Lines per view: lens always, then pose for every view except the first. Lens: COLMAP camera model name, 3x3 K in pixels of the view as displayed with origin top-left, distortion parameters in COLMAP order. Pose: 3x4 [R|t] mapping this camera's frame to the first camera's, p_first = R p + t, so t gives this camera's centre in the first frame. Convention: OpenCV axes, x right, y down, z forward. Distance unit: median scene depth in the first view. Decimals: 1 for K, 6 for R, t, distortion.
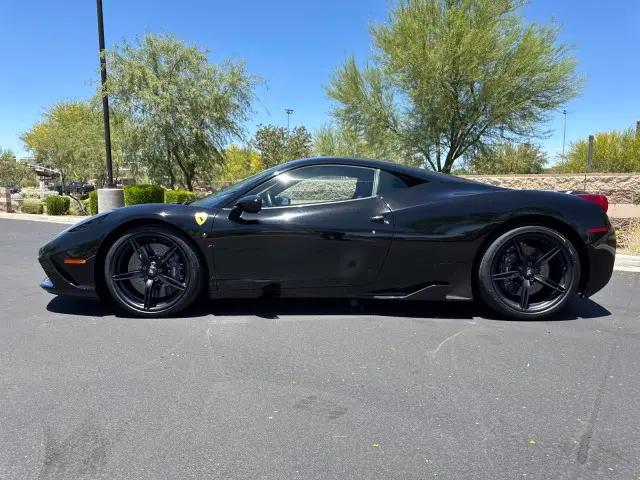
lens RADIAL K [[456.7, 0, 316.9], [0, 456.7, 236.5], [0, 0, 1]] dist [0.010528, -0.025942]
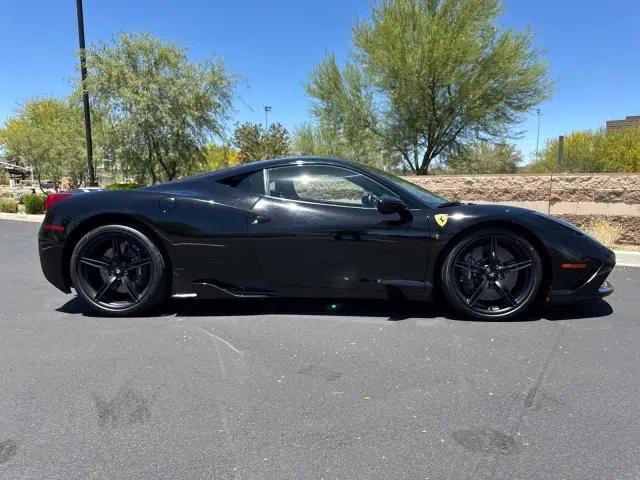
lens RADIAL K [[456.7, 0, 318.5], [0, 456.7, 248.6], [0, 0, 1]] dist [0.010528, -0.025942]
pose [[0.998736, -0.006568, 0.049825, -0.007937], [0.005058, 0.999526, 0.030362, 0.001527], [-0.050001, -0.030072, 0.998296, -0.028216]]
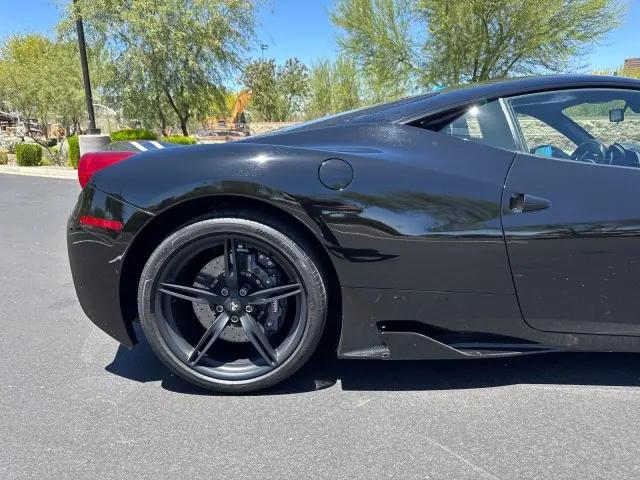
lens RADIAL K [[456.7, 0, 319.2], [0, 456.7, 244.5], [0, 0, 1]] dist [0.010528, -0.025942]
pose [[0.997975, -0.022095, 0.059639, -0.095215], [0.013664, 0.990306, 0.138230, -0.014918], [-0.062115, -0.137136, 0.988603, 0.112934]]
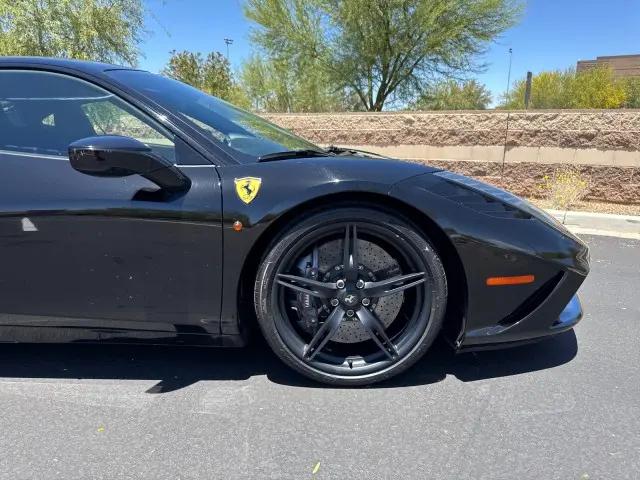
lens RADIAL K [[456.7, 0, 320.9], [0, 456.7, 242.5], [0, 0, 1]] dist [0.010528, -0.025942]
pose [[0.993259, -0.020866, 0.114020, 0.081058], [0.004536, 0.989907, 0.141646, -0.009811], [-0.115825, -0.140174, 0.983329, 0.101522]]
